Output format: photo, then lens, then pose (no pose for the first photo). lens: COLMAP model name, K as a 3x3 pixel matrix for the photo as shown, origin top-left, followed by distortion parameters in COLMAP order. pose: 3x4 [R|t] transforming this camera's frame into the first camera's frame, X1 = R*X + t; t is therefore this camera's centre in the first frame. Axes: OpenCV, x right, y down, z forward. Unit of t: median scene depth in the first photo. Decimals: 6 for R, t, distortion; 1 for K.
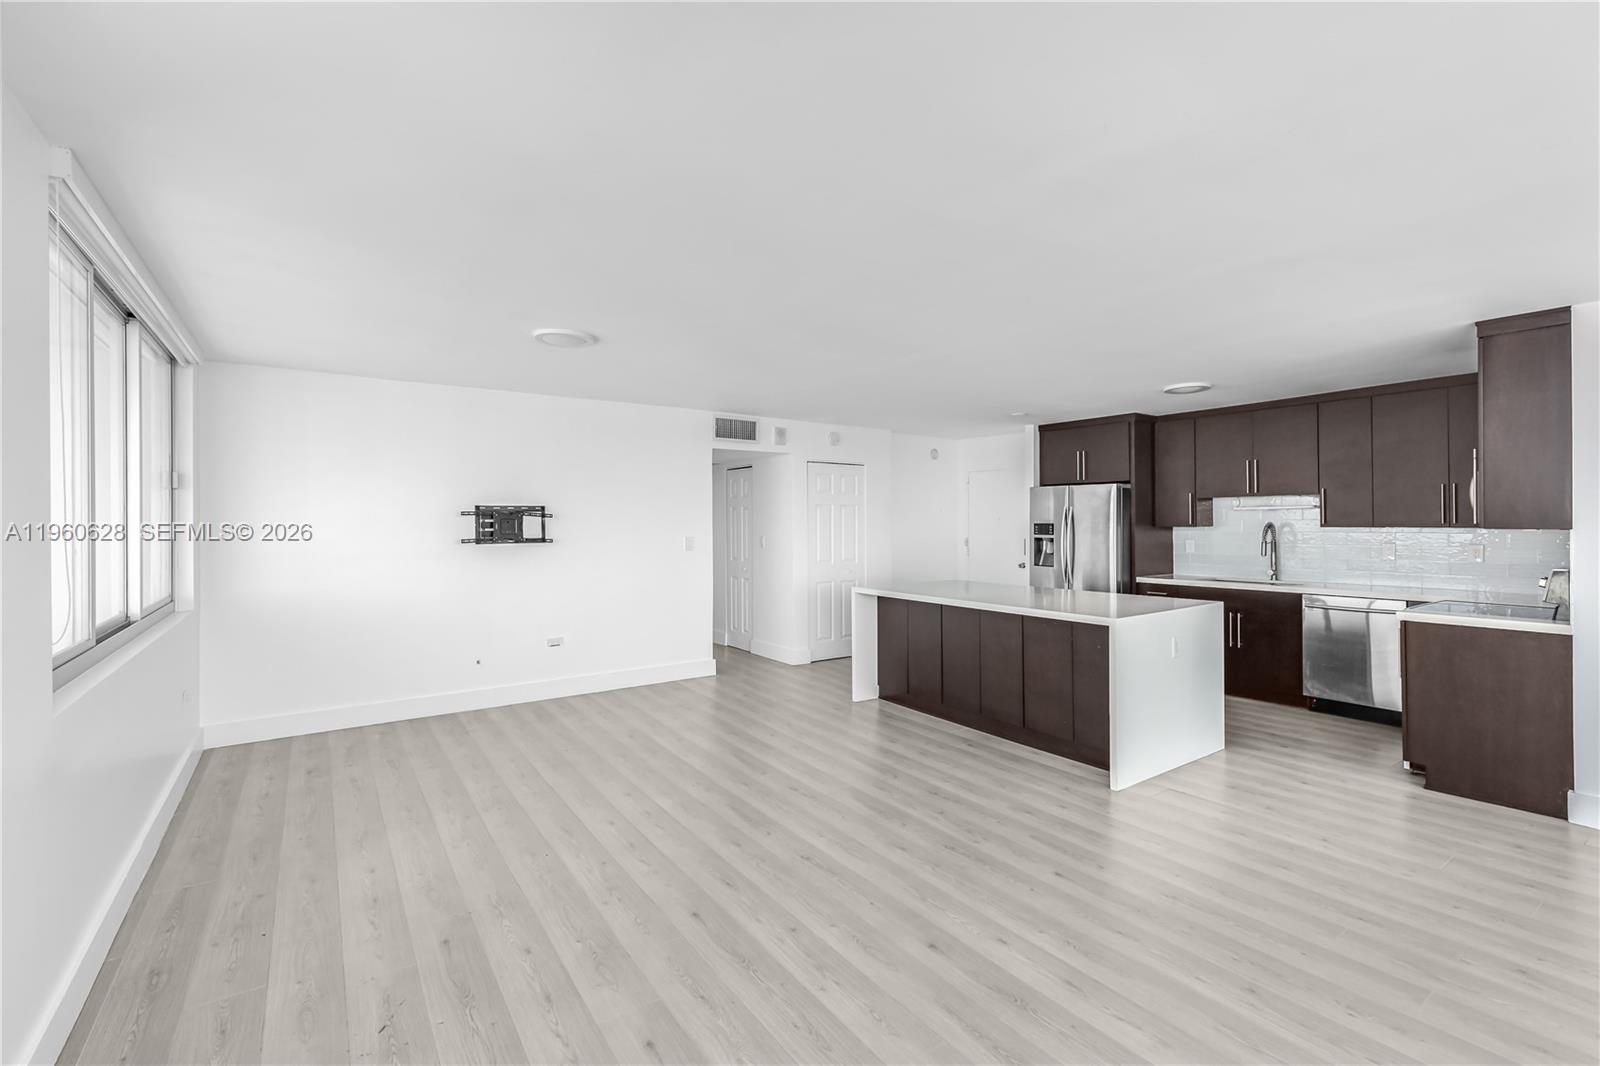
lens RADIAL K [[694.5, 0, 804.6], [0, 694.5, 524.2], [0, 0, 1]] dist [0.004751, 0.000070]
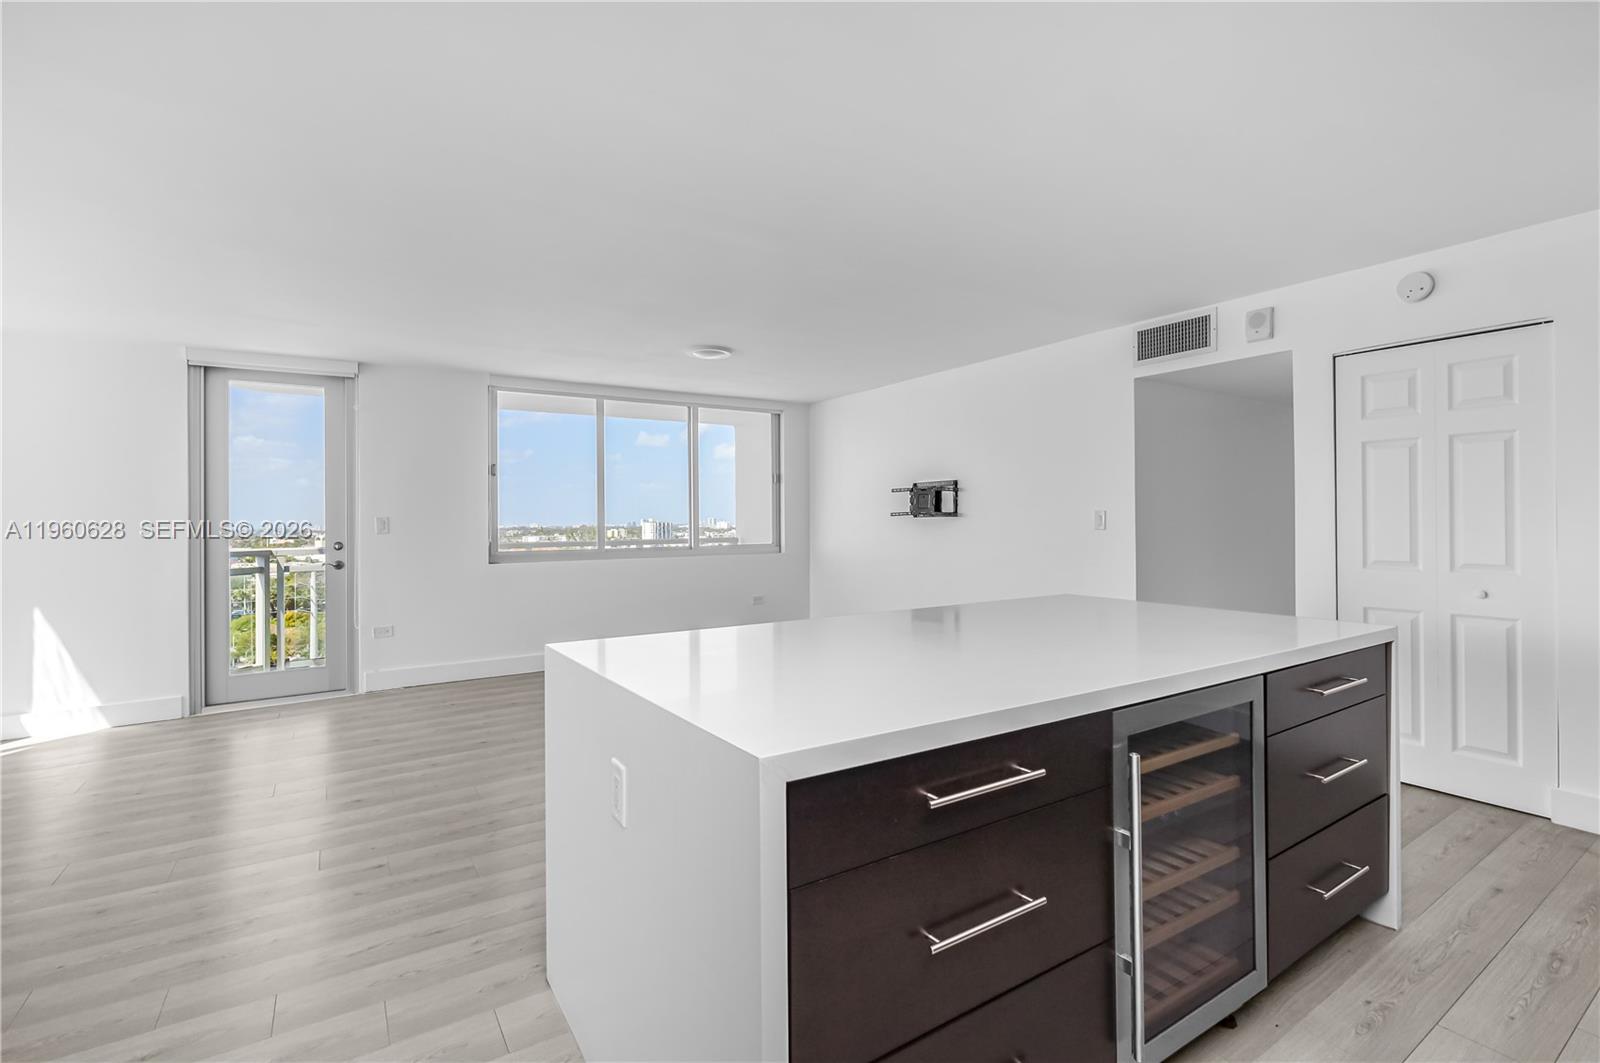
lens RADIAL K [[708.5, 0, 802.7], [0, 708.5, 523.9], [0, 0, 1]] dist [-0.001549, 0.000008]
pose [[-0.025917, 0.007172, -0.999638, 0.777458], [0.005477, 0.999960, 0.007032, 0.034196], [0.999649, -0.005293, -0.025955, 0.968251]]
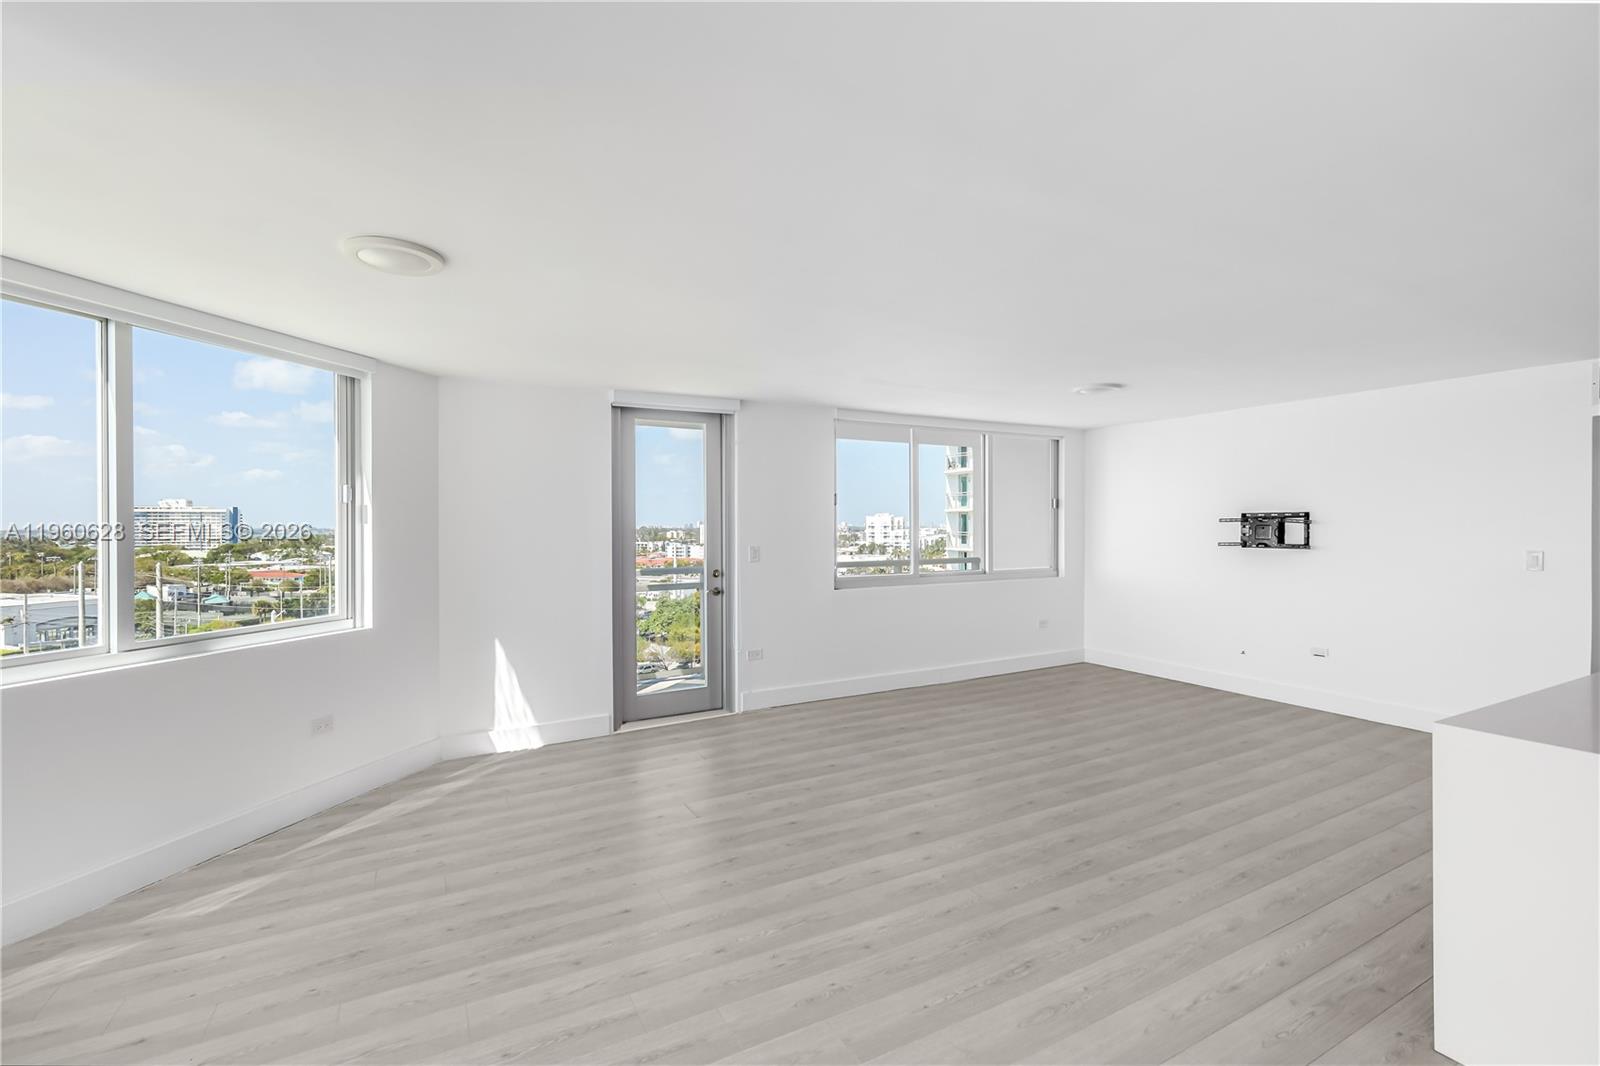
lens RADIAL K [[694.5, 0, 804.6], [0, 694.5, 524.2], [0, 0, 1]] dist [0.004751, 0.000070]
pose [[-0.101552, 0.001154, -0.994830, 0.821833], [-0.001036, 0.999999, 0.001266, -0.011348], [0.994830, 0.001159, -0.101551, 0.466347]]
